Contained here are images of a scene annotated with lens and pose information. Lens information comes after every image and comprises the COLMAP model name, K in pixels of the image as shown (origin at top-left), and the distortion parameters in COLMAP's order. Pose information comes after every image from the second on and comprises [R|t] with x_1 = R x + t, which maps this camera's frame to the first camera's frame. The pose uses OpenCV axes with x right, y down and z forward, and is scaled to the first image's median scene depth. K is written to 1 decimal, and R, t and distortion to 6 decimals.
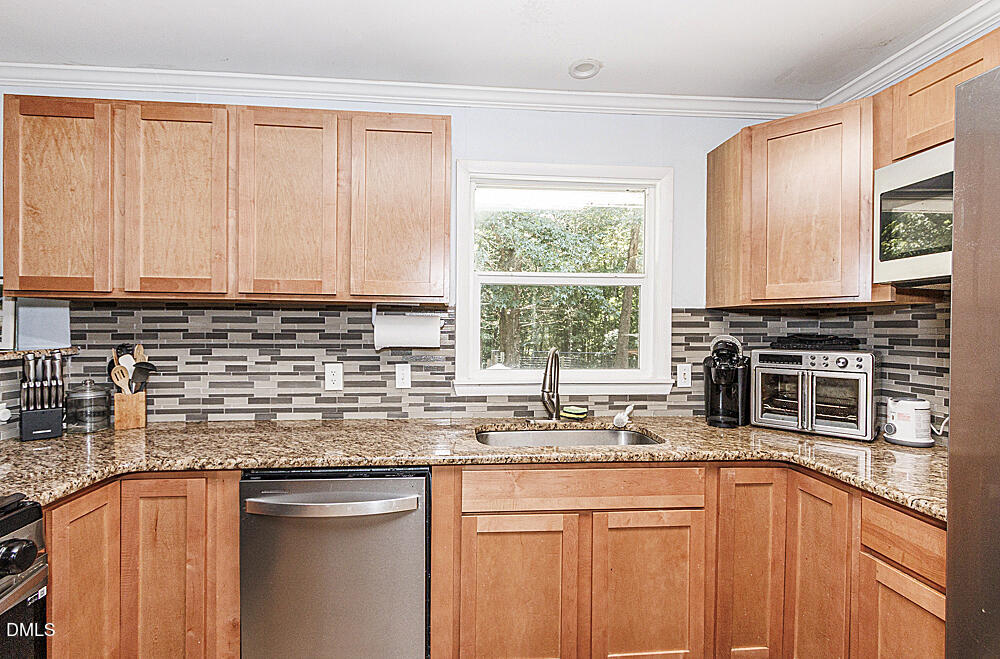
lens RADIAL K [[468.0, 0, 491.9], [0, 468.0, 330.3], [0, 0, 1]] dist [0.002616, 0.000074]
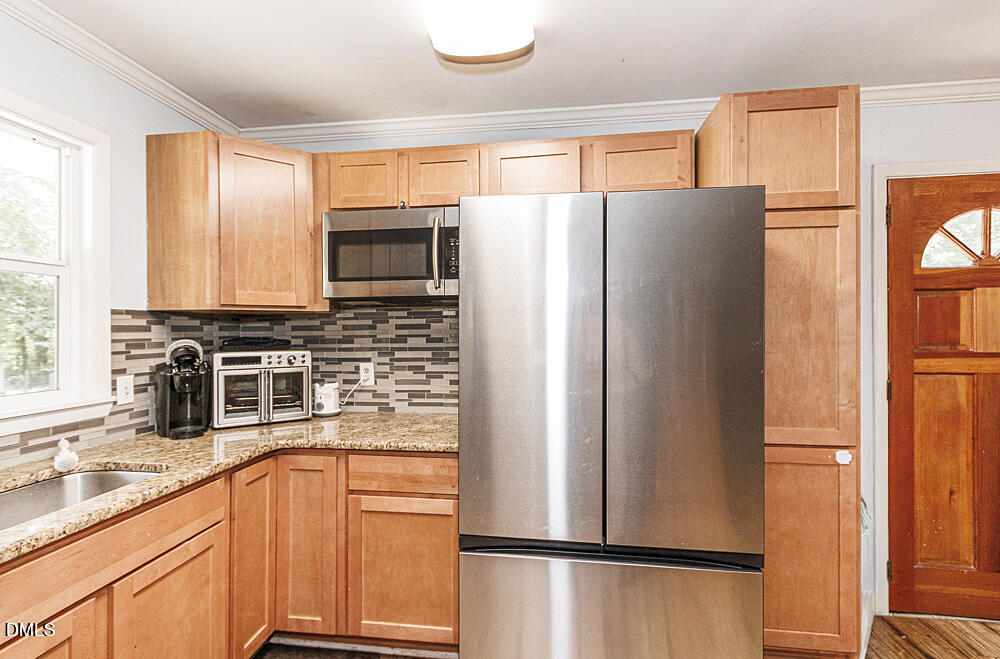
lens RADIAL K [[468.0, 0, 491.9], [0, 468.0, 330.3], [0, 0, 1]] dist [0.002616, 0.000074]
pose [[0.204807, -0.006850, 0.978778, -0.324960], [0.013161, 0.999904, 0.004244, -0.005472], [-0.978714, 0.012013, 0.204877, 0.223715]]
